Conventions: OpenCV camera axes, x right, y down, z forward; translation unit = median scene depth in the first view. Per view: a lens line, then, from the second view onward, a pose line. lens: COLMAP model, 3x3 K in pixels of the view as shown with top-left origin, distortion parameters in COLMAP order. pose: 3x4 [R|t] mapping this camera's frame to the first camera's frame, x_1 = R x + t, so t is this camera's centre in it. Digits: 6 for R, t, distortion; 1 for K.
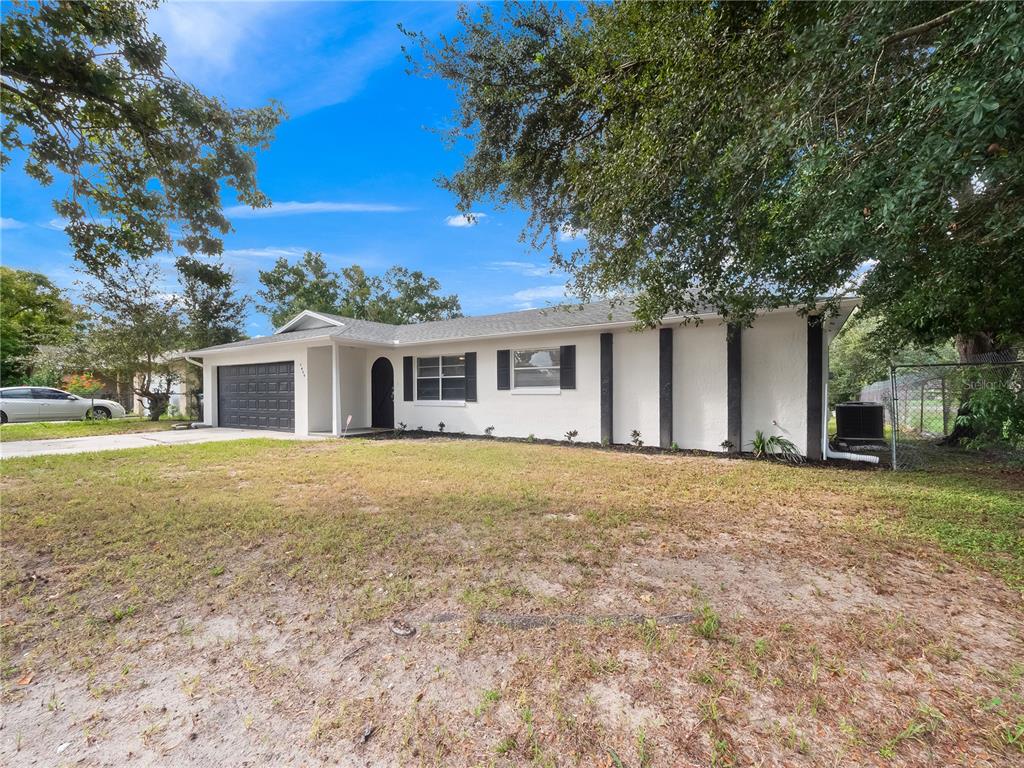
lens RADIAL K [[435.4, 0, 503.5], [0, 435.4, 386.4], [0, 0, 1]] dist [-0.001612, -0.000835]
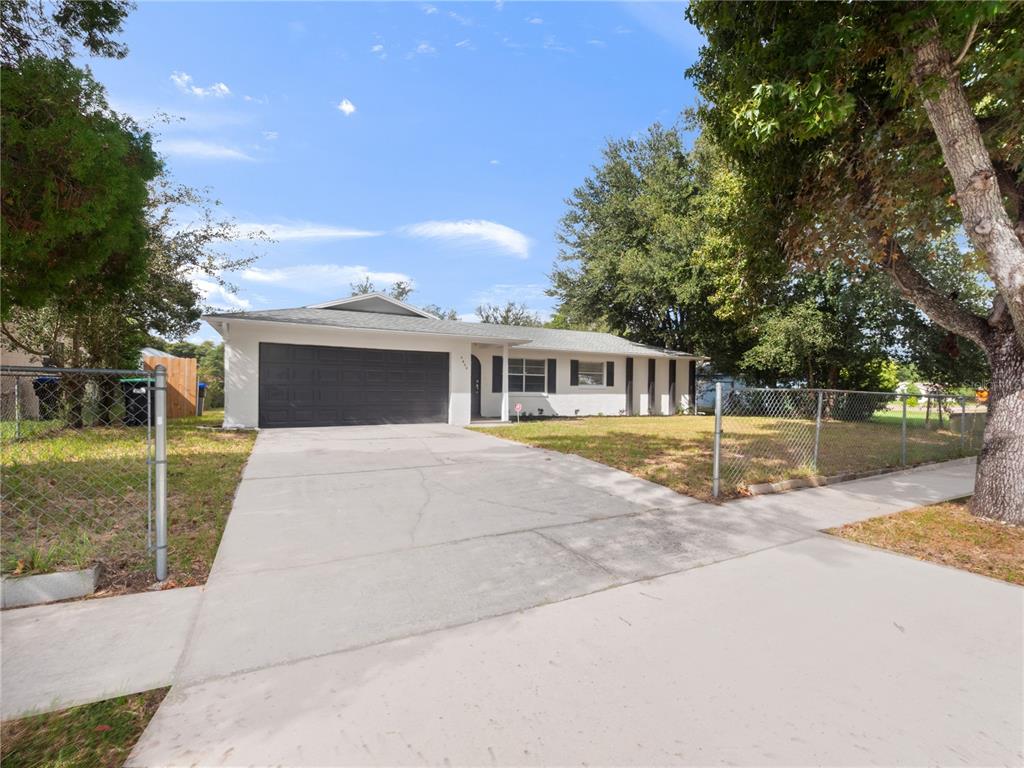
lens RADIAL K [[435.4, 0, 503.5], [0, 435.4, 386.4], [0, 0, 1]] dist [-0.001612, -0.000835]
pose [[0.510265, 0.016870, 0.859852, -1.449189], [-0.033668, 0.999433, 0.000371, 0.017836], [-0.859358, -0.029139, 0.510544, 0.418086]]
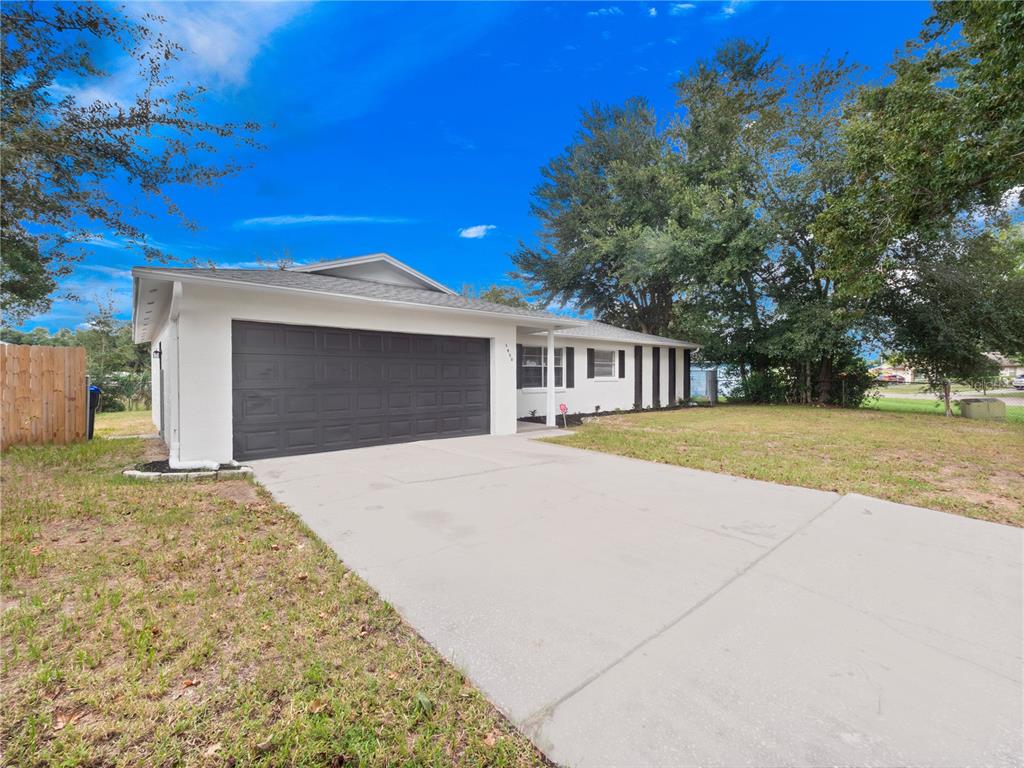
lens RADIAL K [[435.4, 0, 503.5], [0, 435.4, 386.4], [0, 0, 1]] dist [-0.001612, -0.000835]
pose [[0.292380, -0.015591, 0.956175, -1.349094], [-0.015235, 0.999664, 0.020958, 0.009278], [-0.956181, -0.020695, 0.292044, 0.854018]]
